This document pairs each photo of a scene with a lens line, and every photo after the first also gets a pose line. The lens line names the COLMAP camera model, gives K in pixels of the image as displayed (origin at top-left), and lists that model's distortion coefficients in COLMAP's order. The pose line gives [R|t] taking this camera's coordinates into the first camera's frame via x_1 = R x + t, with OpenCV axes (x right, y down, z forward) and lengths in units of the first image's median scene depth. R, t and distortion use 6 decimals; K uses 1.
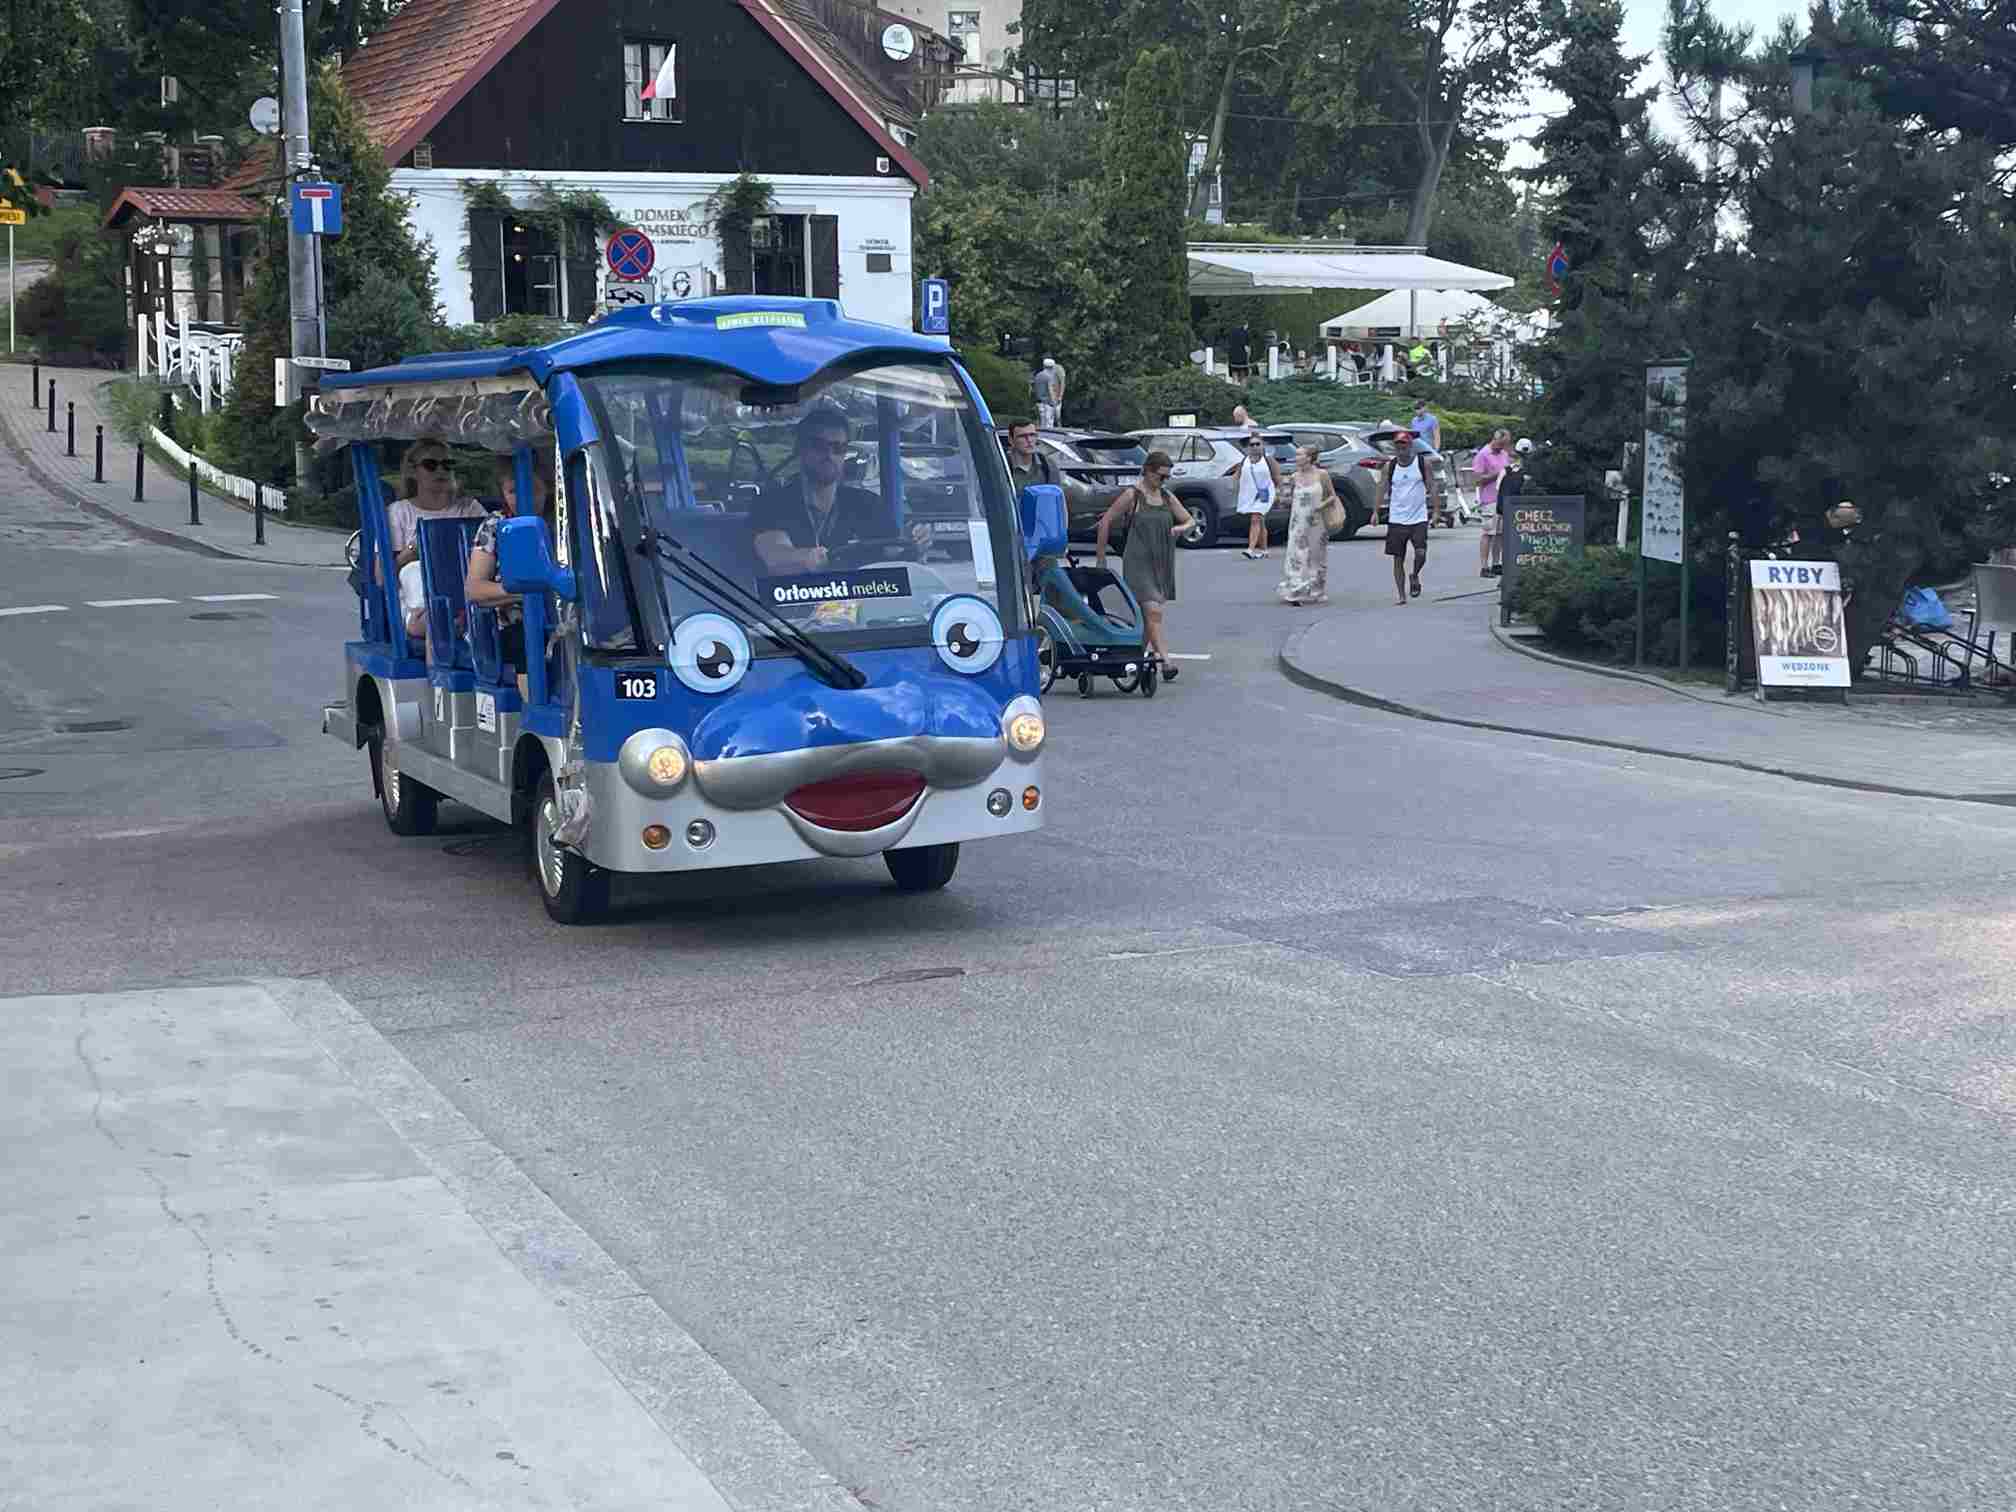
lens RADIAL K [[3015.1, 0, 1008.0], [0, 3015.1, 756.0], [0, 0, 1]] dist [0.158355, -0.600358]
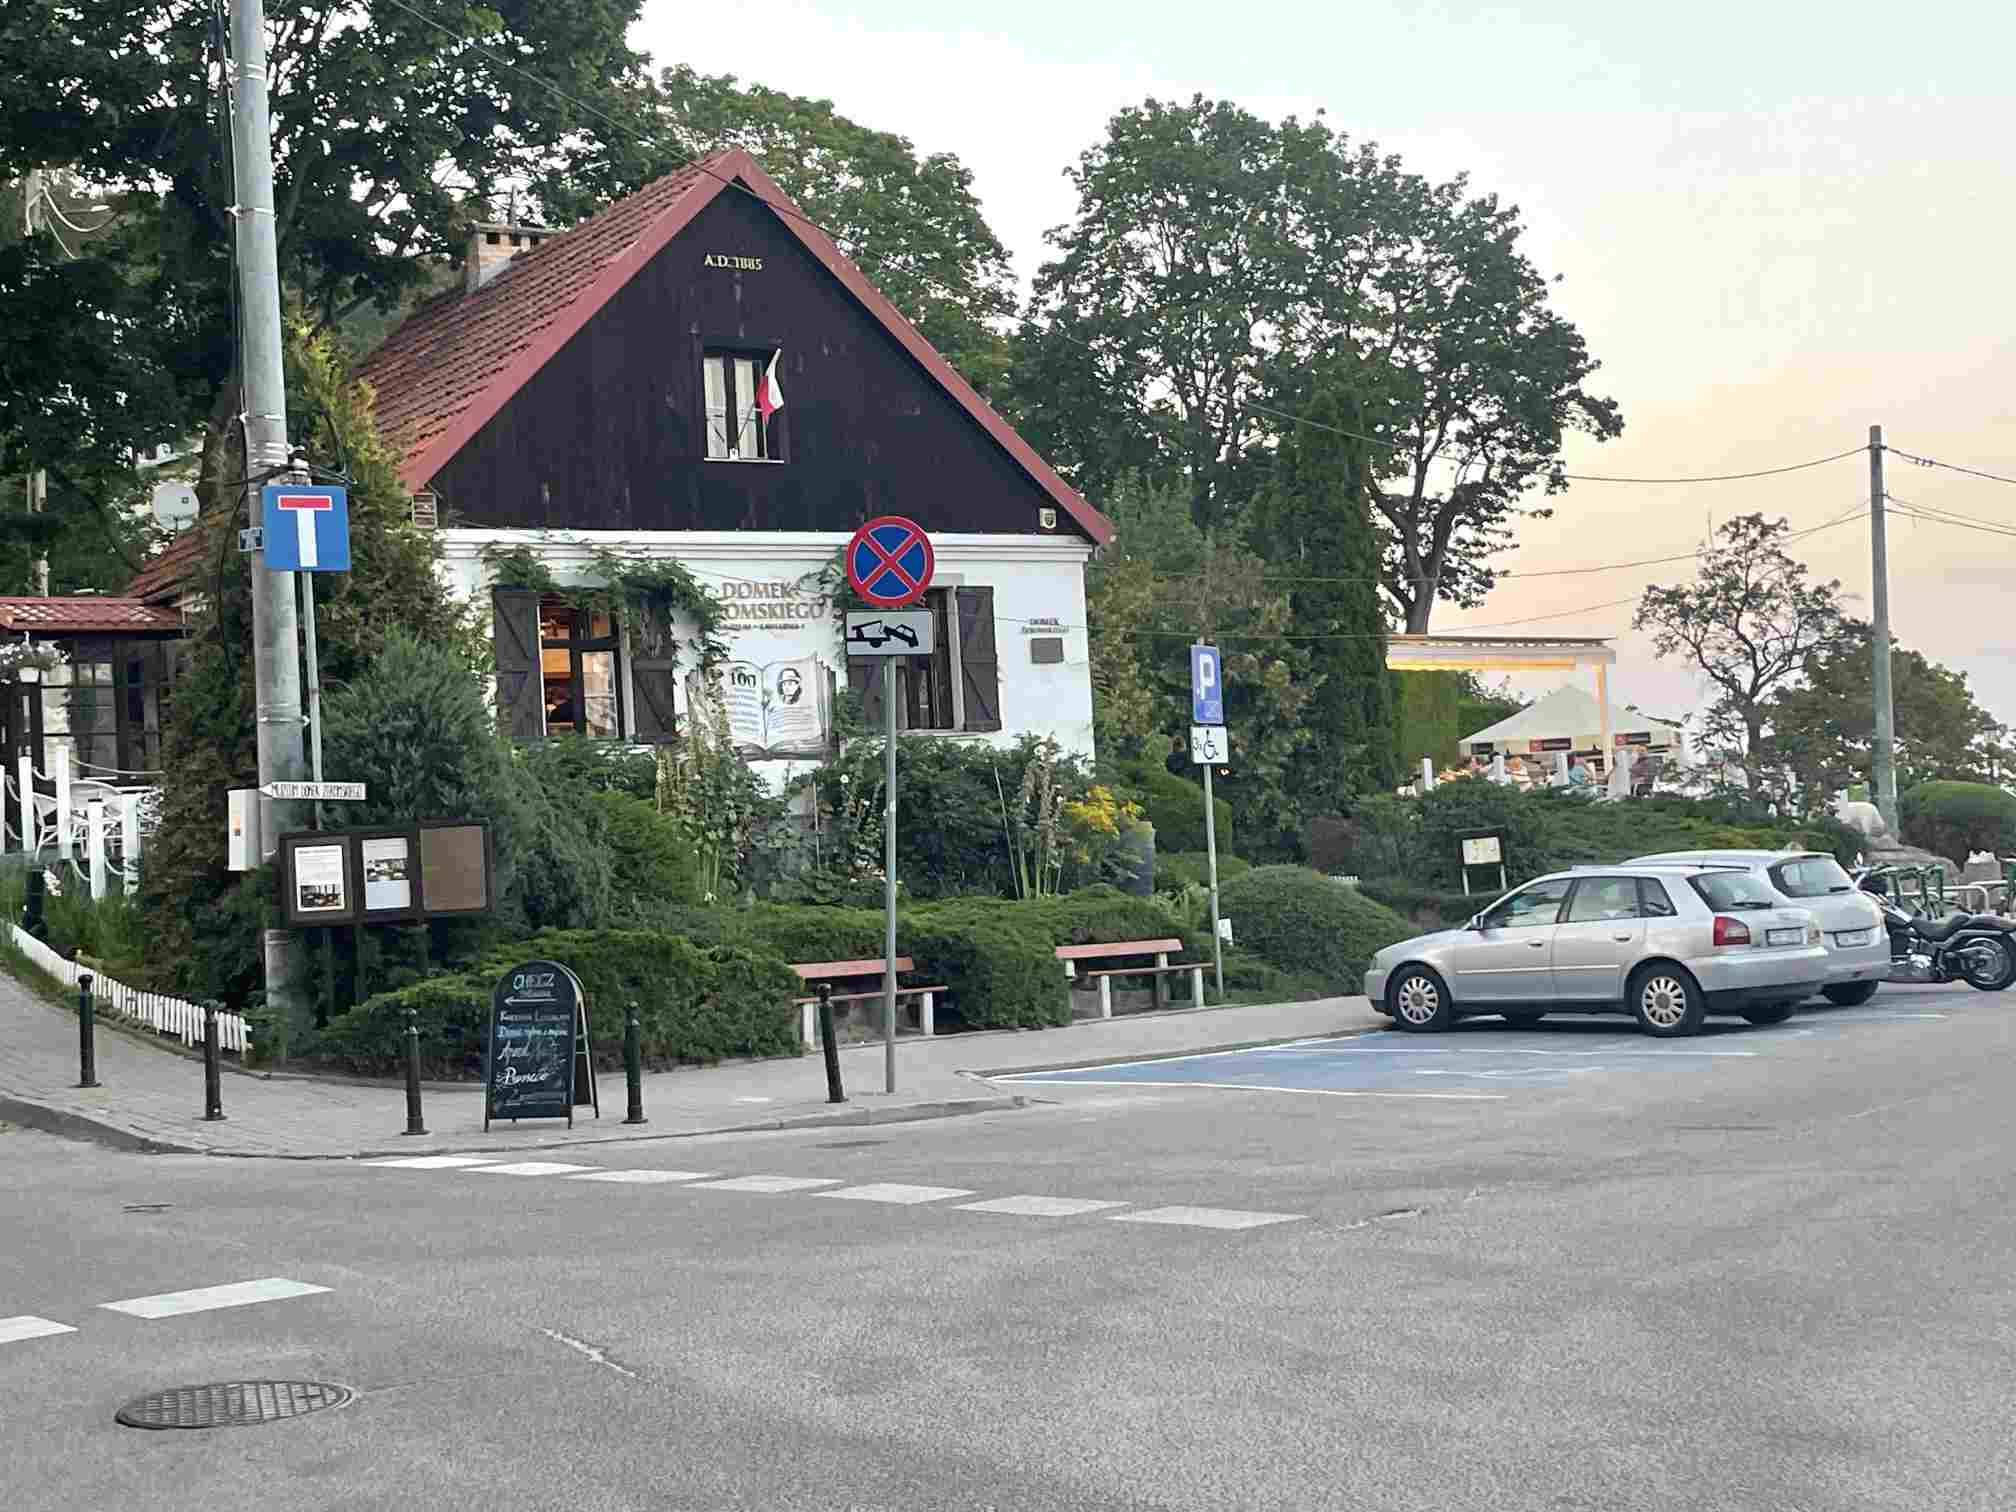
lens RADIAL K [[2724.4, 0, 1008.0], [0, 2724.4, 756.0], [0, 0, 1]] dist [0.109246, -0.064388]
pose [[0.996231, -0.044544, 0.074425, -0.107940], [0.056025, 0.985511, -0.160092, -0.036577], [-0.066215, 0.163658, 0.984292, 0.386945]]
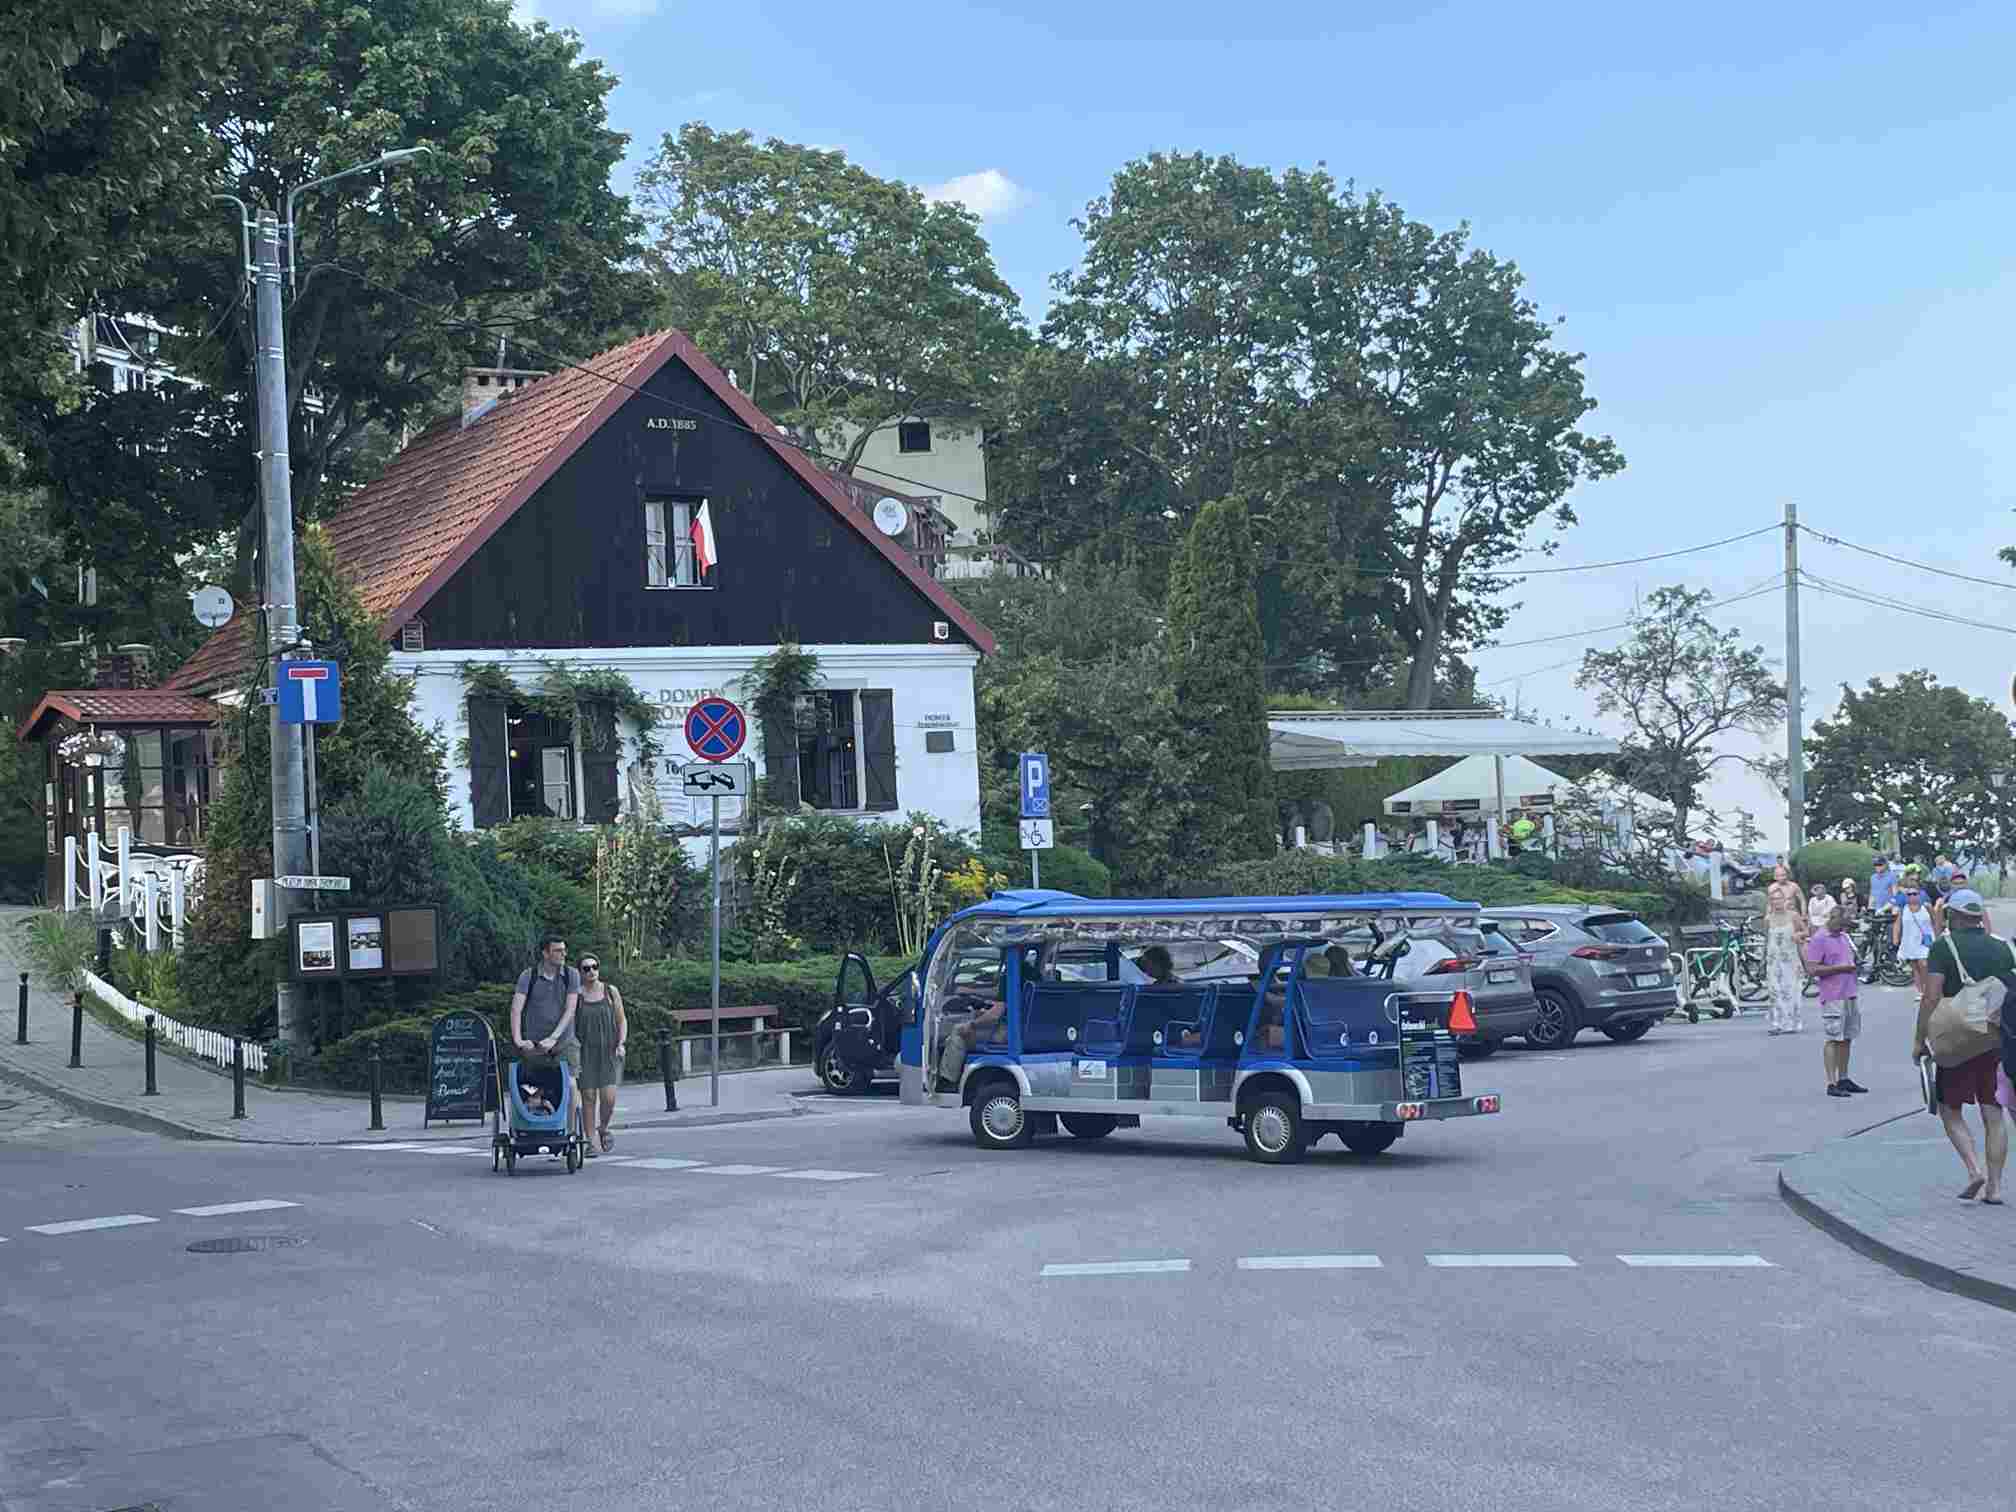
lens RADIAL K [[3015.1, 0, 1008.0], [0, 3015.1, 756.0], [0, 0, 1]] dist [0.158355, -0.600358]
pose [[0.998551, -0.037275, 0.038812, -0.060277], [0.043120, 0.985738, -0.162667, -0.020398], [-0.032195, 0.164105, 0.985917, 0.168079]]
